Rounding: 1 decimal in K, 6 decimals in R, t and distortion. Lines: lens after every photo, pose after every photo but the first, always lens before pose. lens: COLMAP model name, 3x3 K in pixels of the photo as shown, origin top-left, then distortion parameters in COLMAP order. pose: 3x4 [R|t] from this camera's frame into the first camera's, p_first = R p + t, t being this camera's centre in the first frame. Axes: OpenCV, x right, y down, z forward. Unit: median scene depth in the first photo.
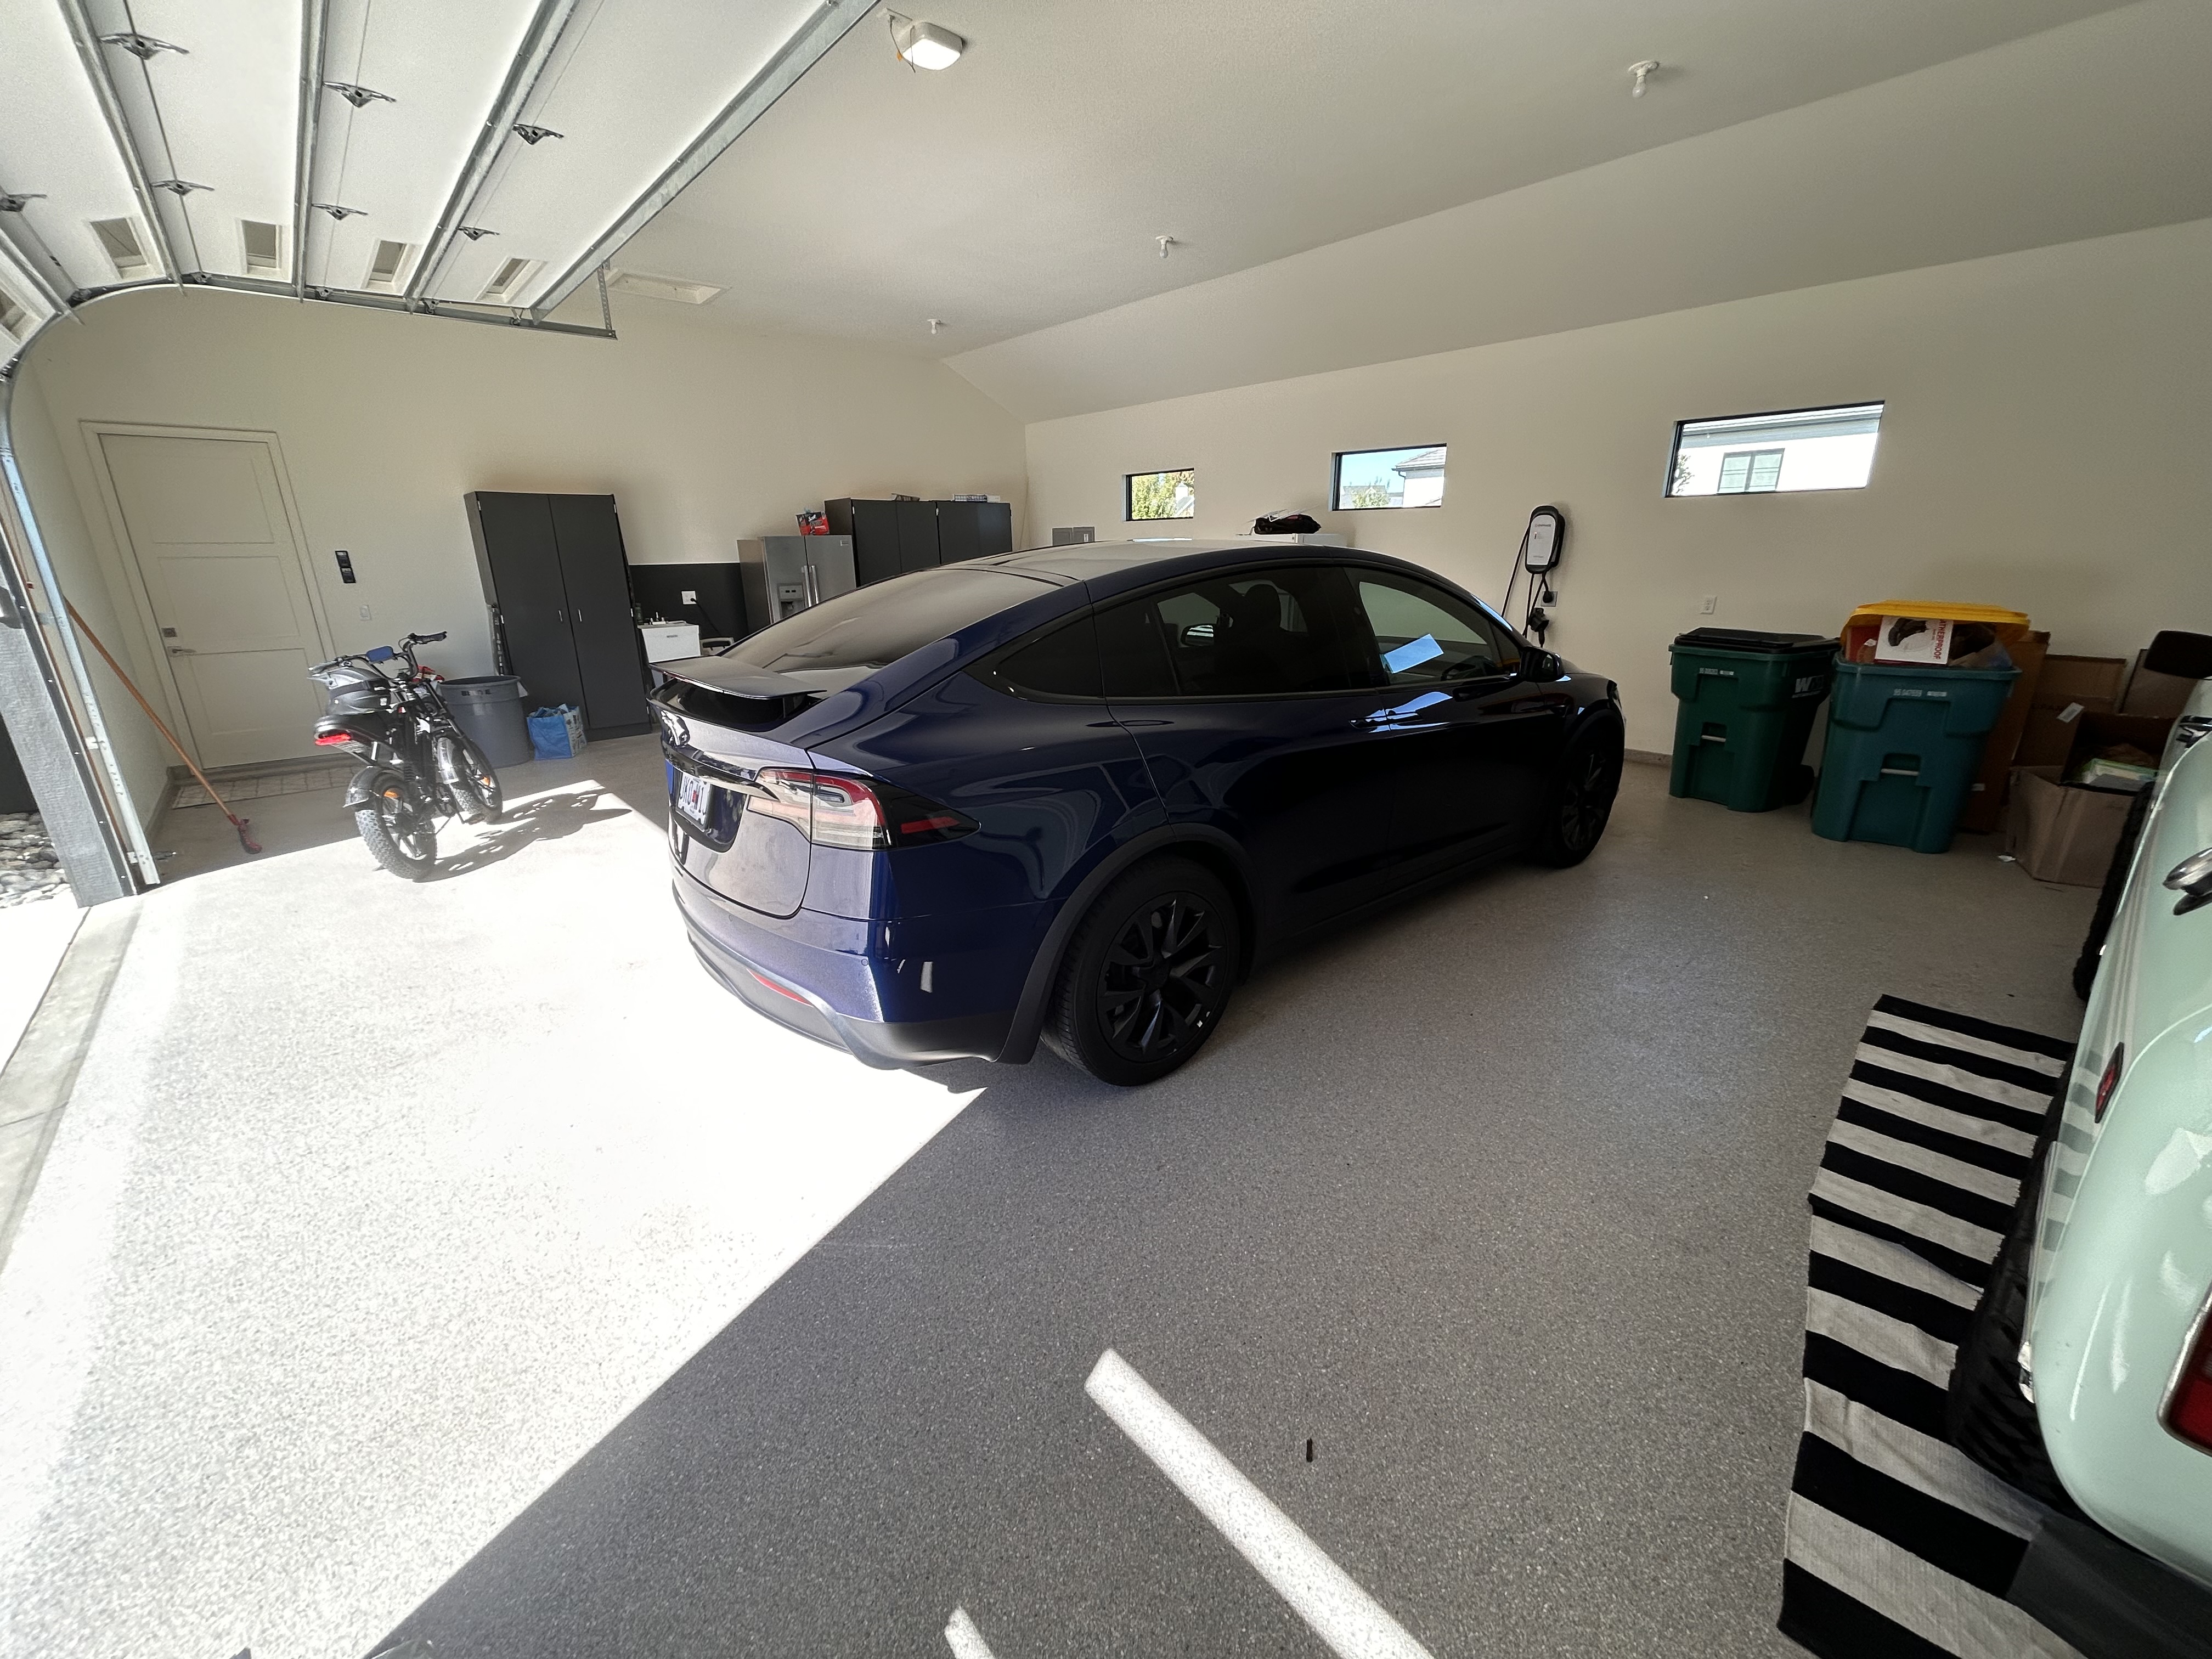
lens RADIAL K [[885.2, 0, 1106.0], [0, 885.2, 829.5], [0, 0, 1]] dist [0.000750, 0.000043]
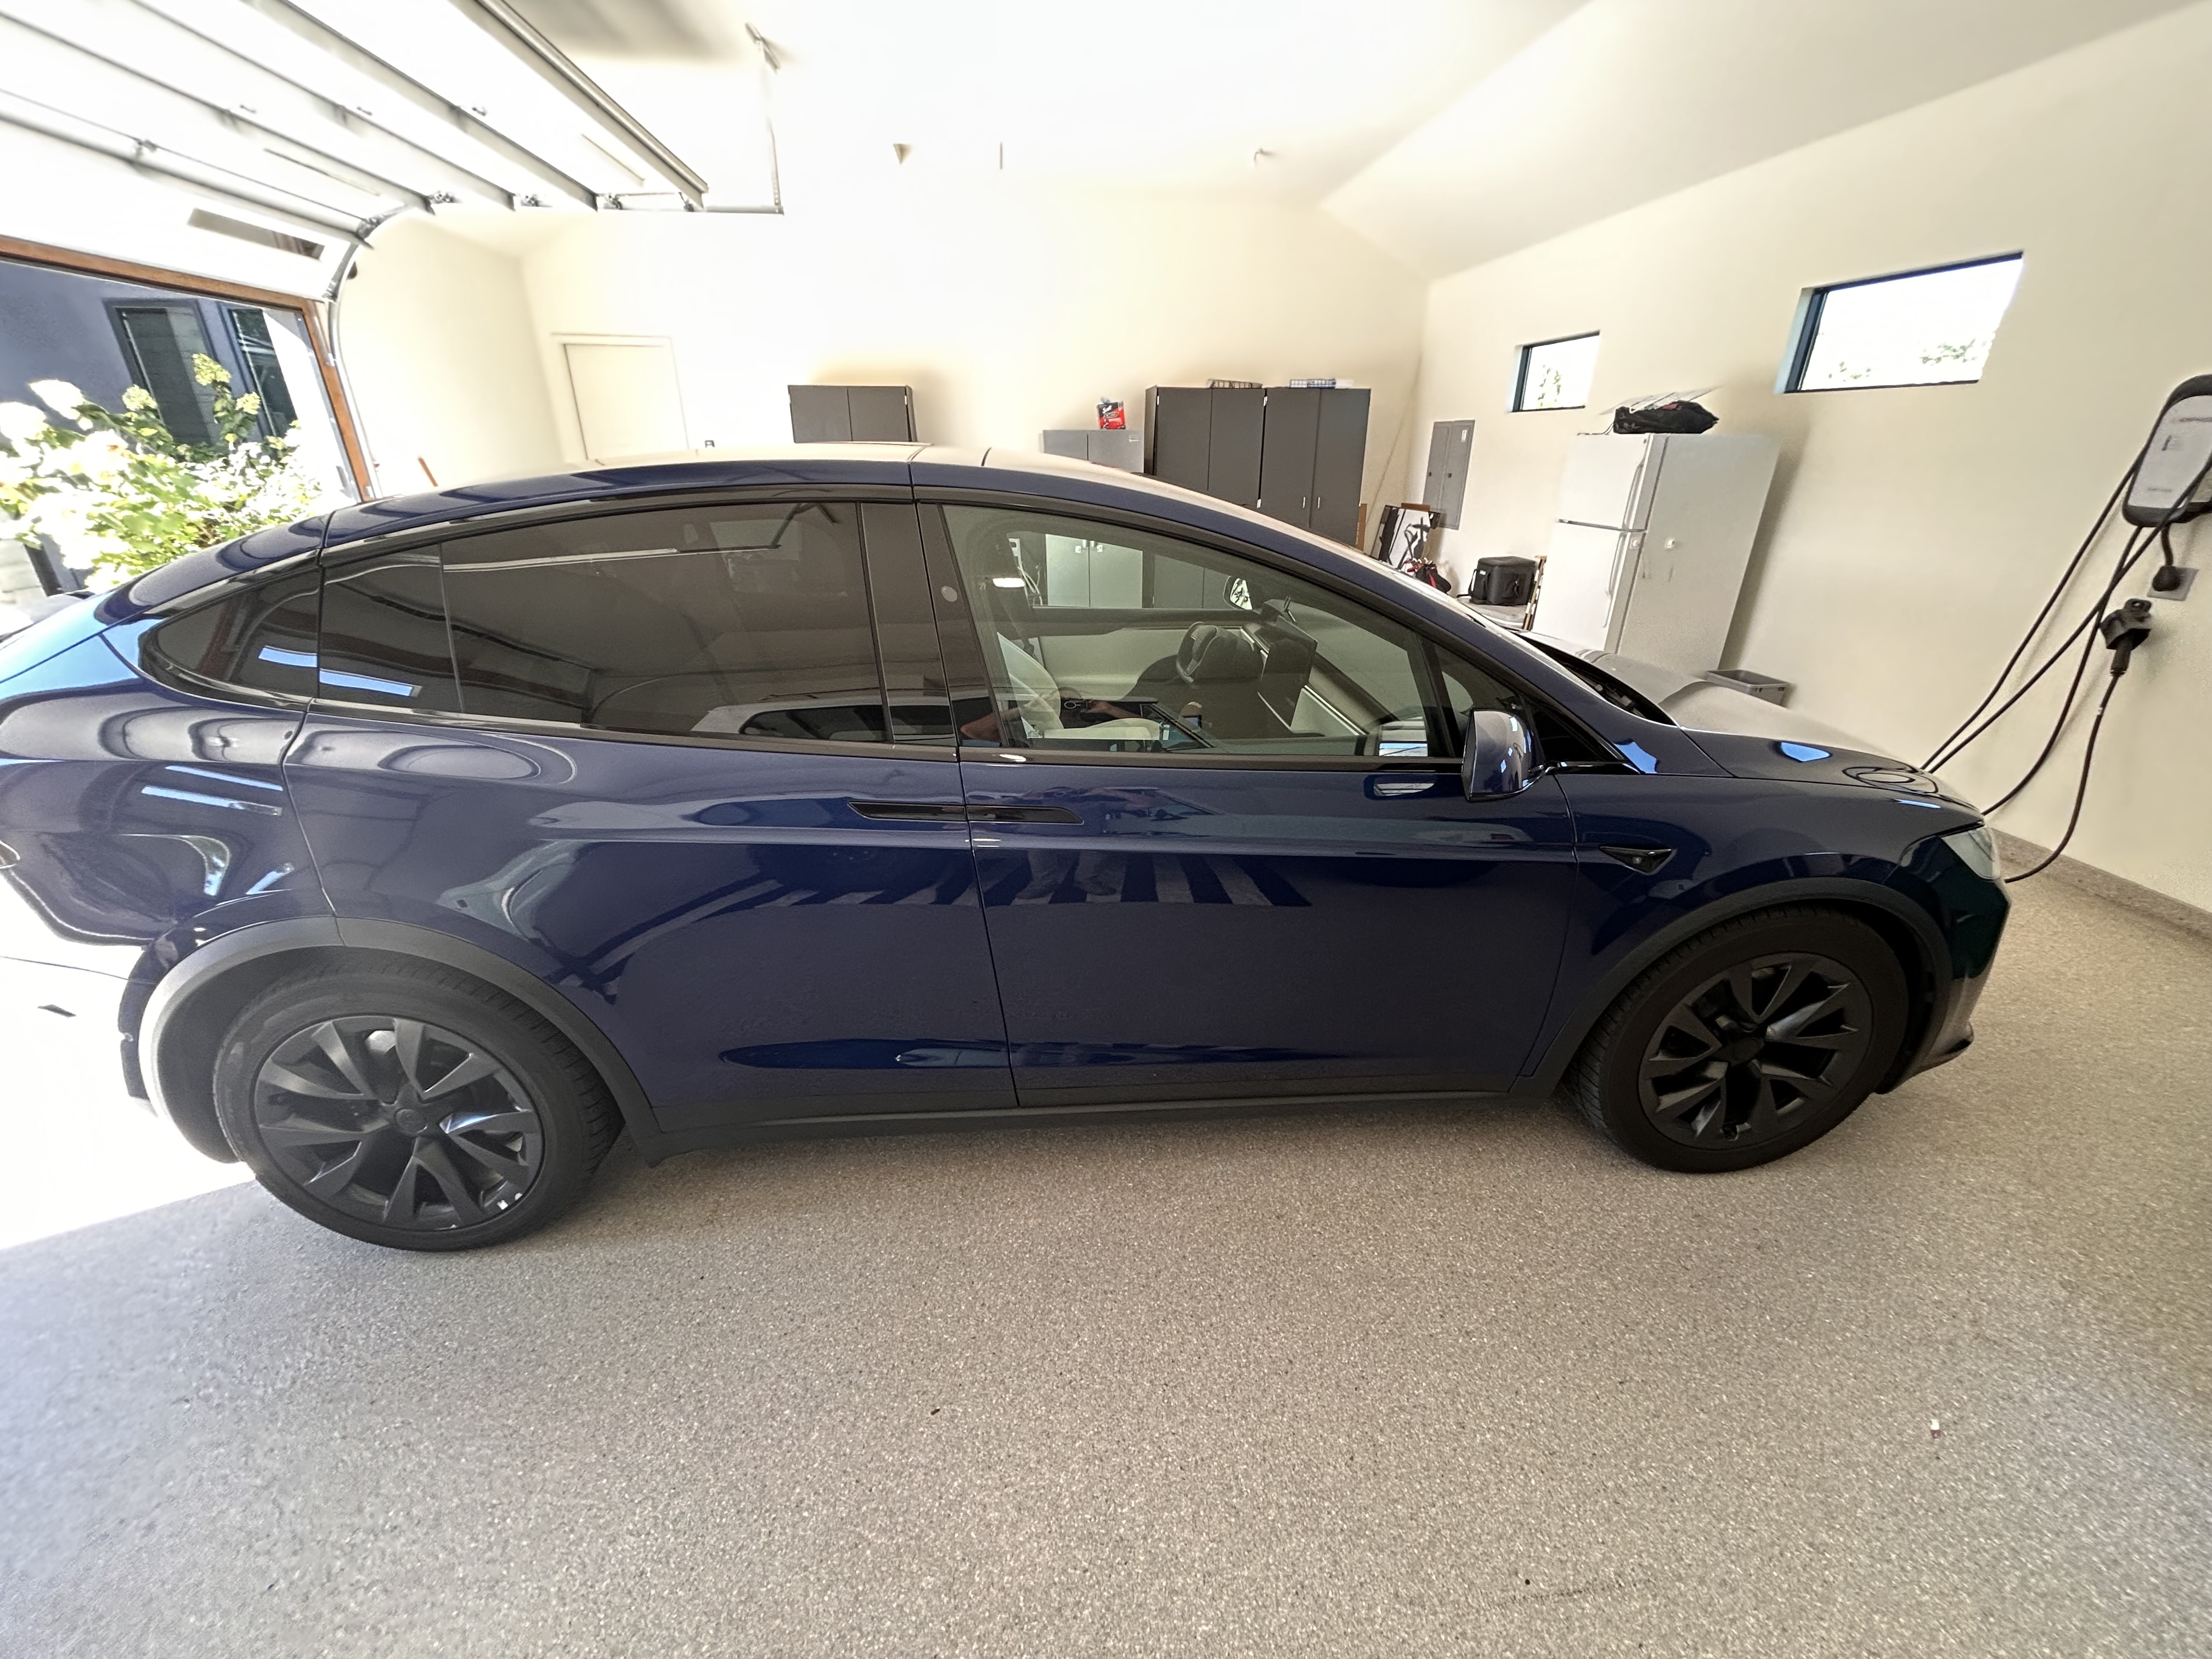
lens RADIAL K [[875.3, 0, 1106.0], [0, 875.3, 829.5], [0, 0, 1]] dist [-0.008188, -0.000207]
pose [[0.815261, 0.246612, -0.523958, 0.303970], [-0.188525, 0.968527, 0.162521, -0.098826], [0.547548, -0.033718, 0.836095, 0.292926]]
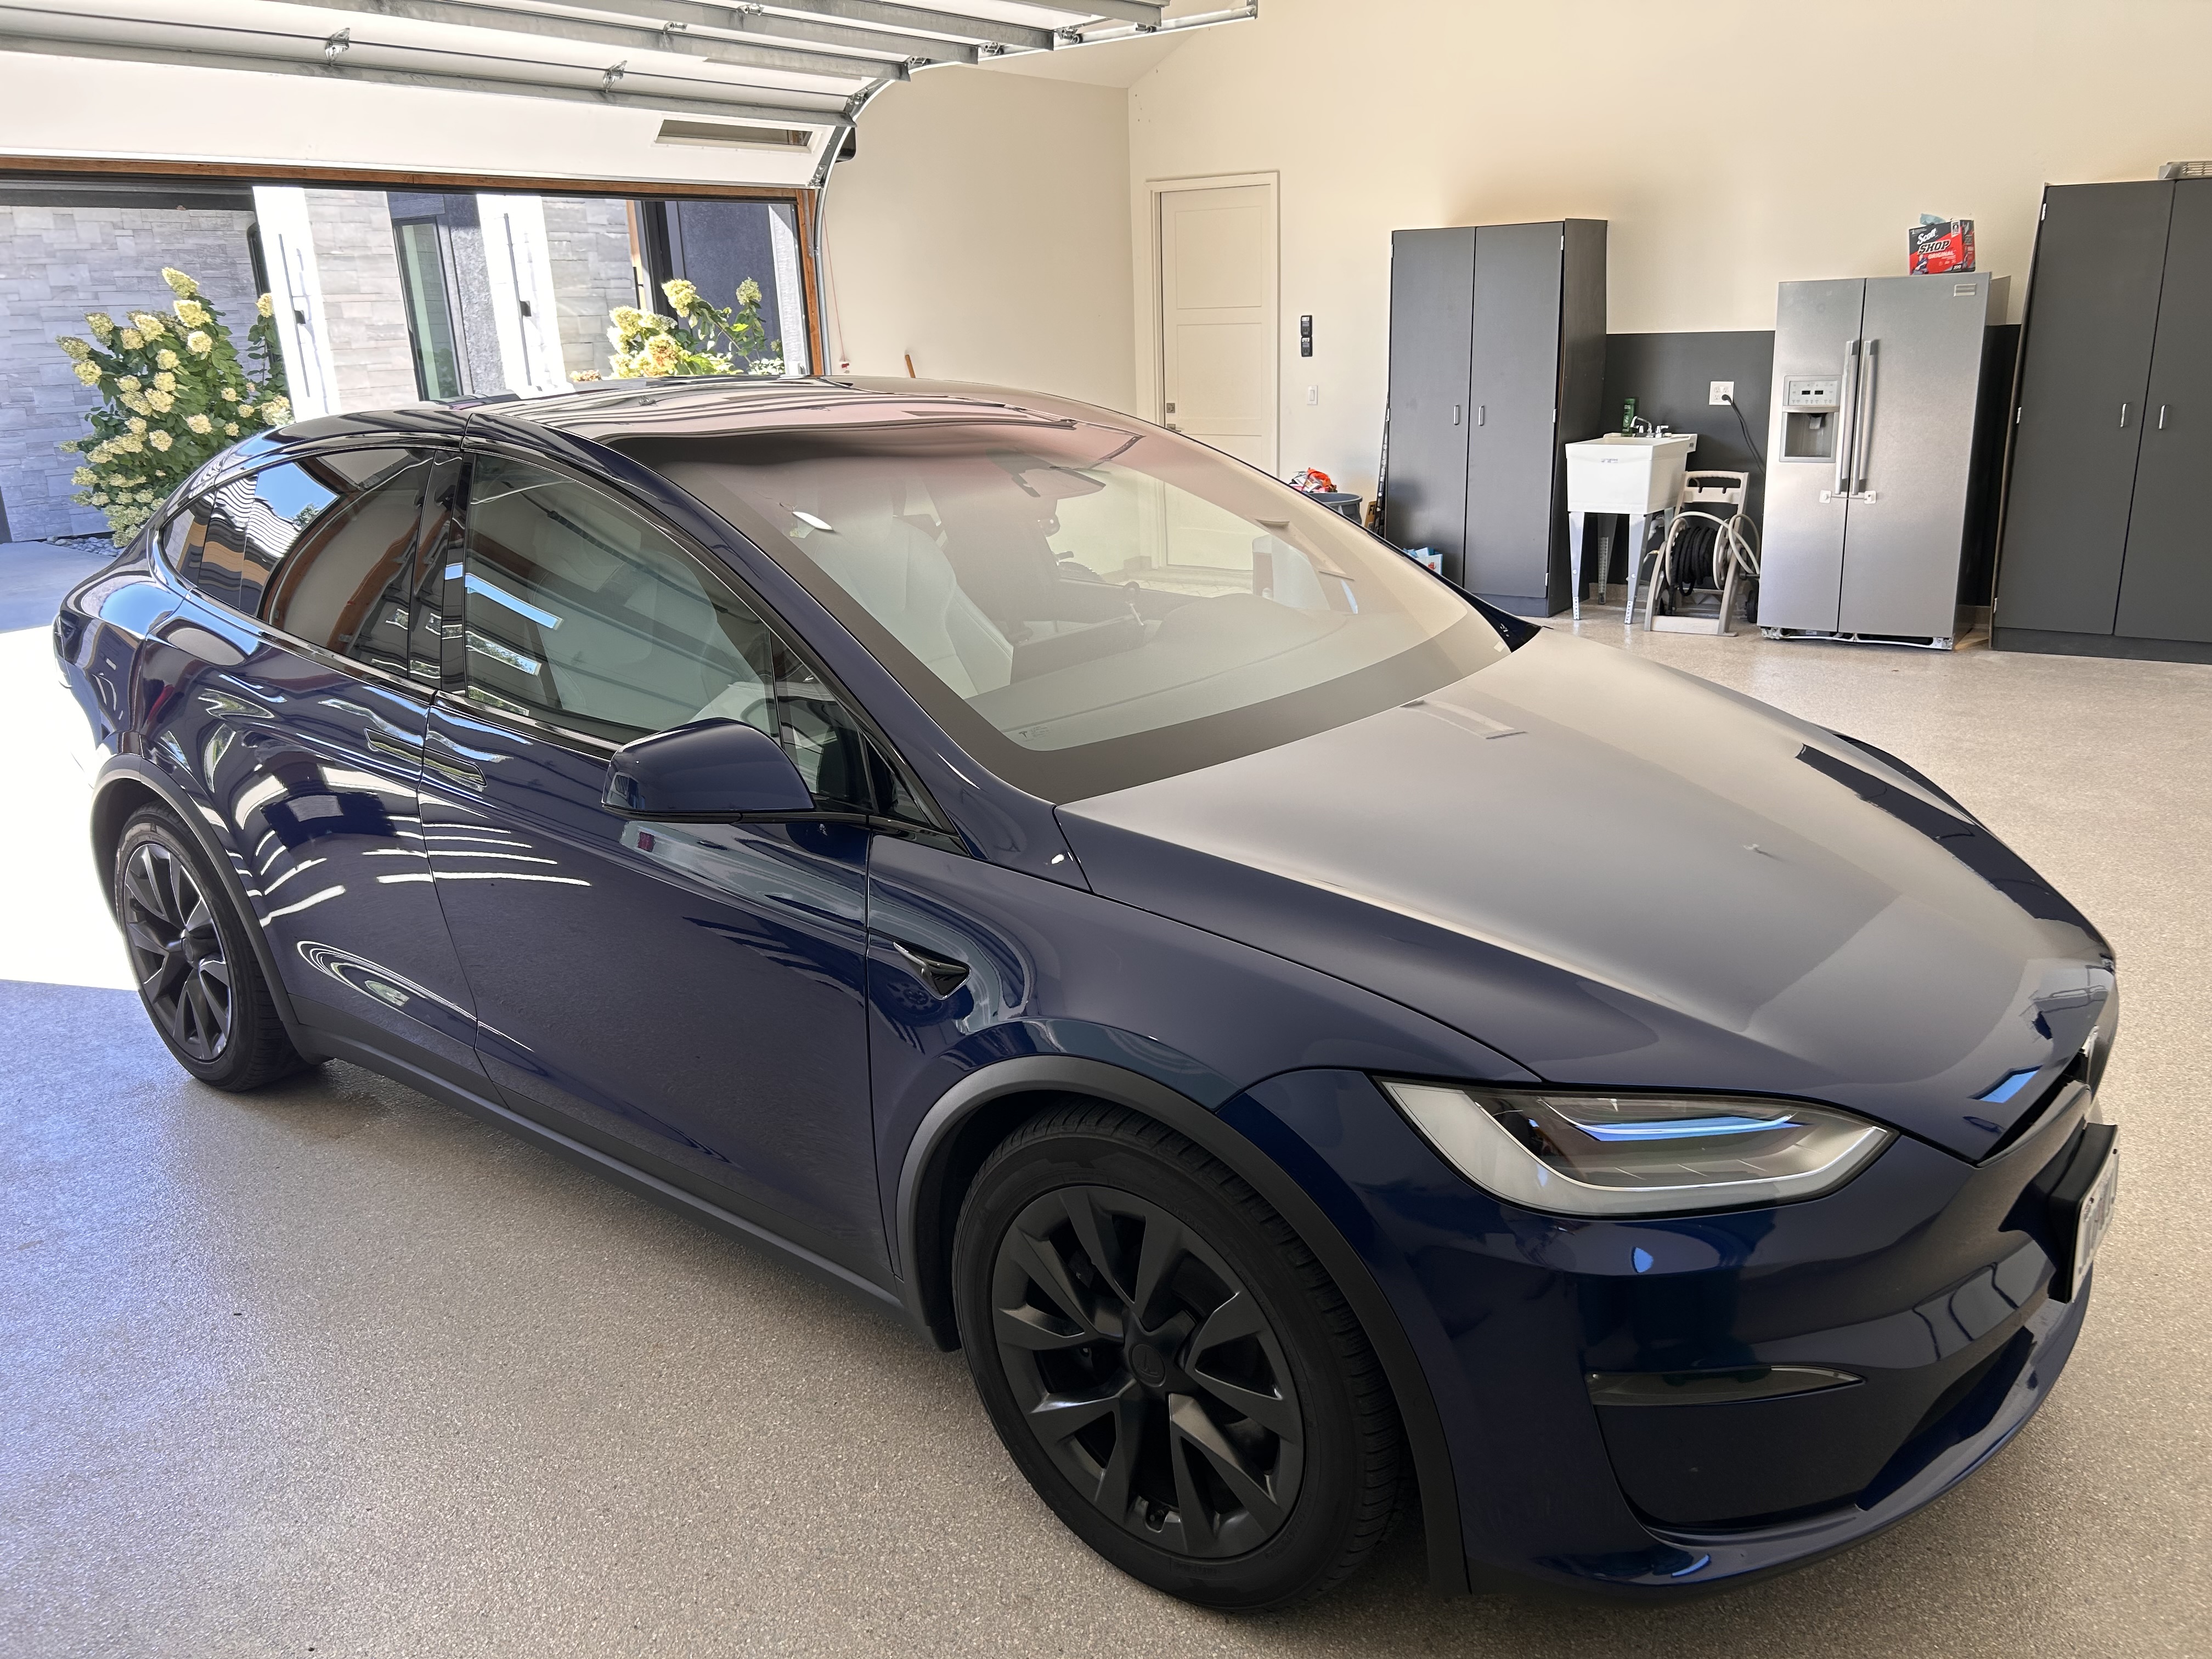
lens RADIAL K [[1640.1, 0, 1106.0], [0, 1640.1, 829.5], [0, 0, 1]] dist [0.026639, -0.055037]
pose [[0.180817, 0.300582, -0.936459, 0.607582], [-0.265976, 0.931620, 0.247673, -0.201688], [0.946870, 0.204292, 0.248400, 0.555018]]
